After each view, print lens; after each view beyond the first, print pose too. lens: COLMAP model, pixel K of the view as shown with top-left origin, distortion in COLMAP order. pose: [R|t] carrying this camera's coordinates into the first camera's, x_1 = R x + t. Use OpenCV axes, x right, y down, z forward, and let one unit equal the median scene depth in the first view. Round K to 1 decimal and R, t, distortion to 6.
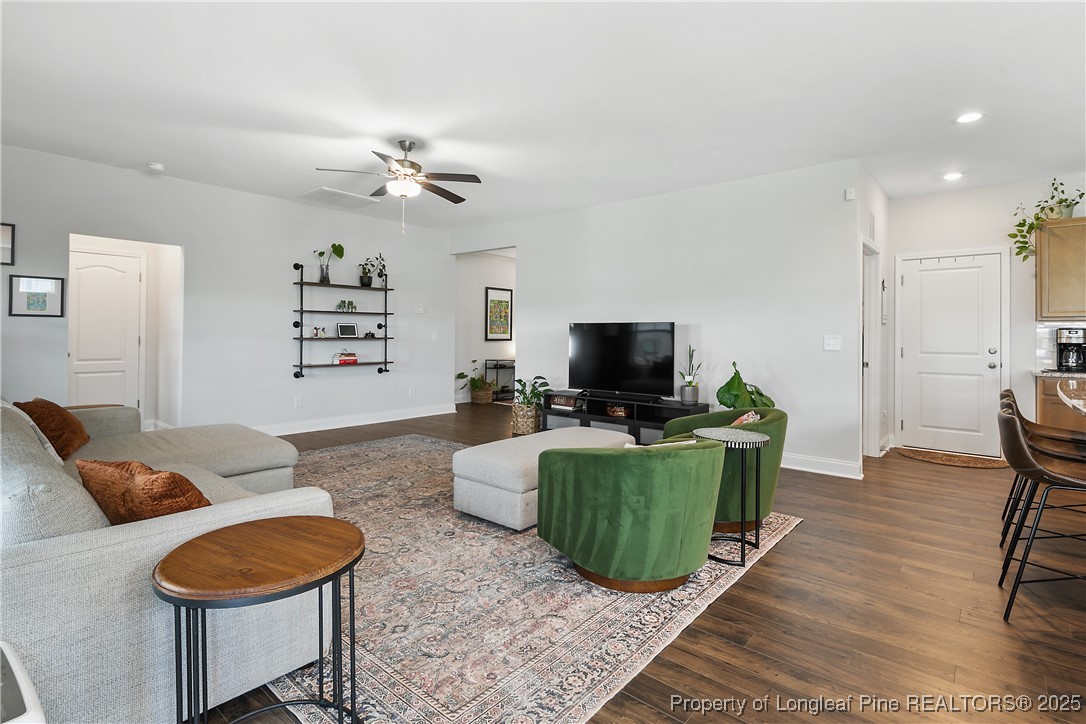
lens RADIAL K [[521.6, 0, 527.5], [0, 521.6, 344.8], [0, 0, 1]] dist [0.002038, -0.000059]
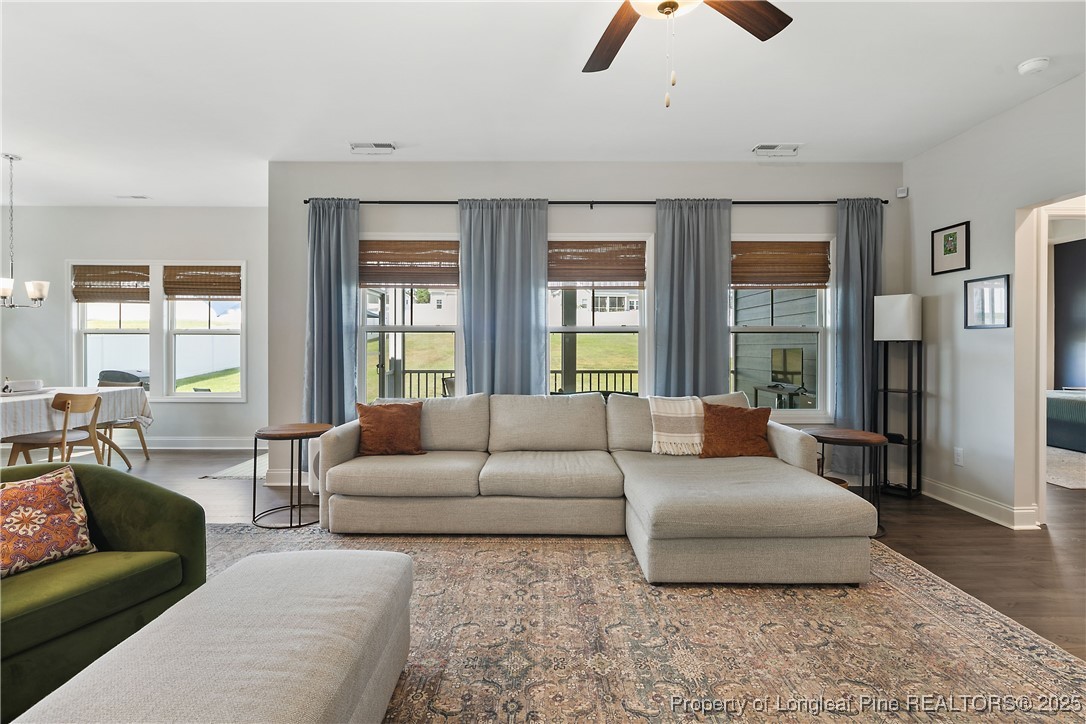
lens RADIAL K [[521.6, 0, 527.5], [0, 521.6, 344.8], [0, 0, 1]] dist [0.002038, -0.000059]
pose [[-0.747997, 0.001559, -0.663700, 0.080786], [-0.015129, 0.999697, 0.019399, -0.024418], [0.663529, 0.024551, -0.747747, 0.815083]]
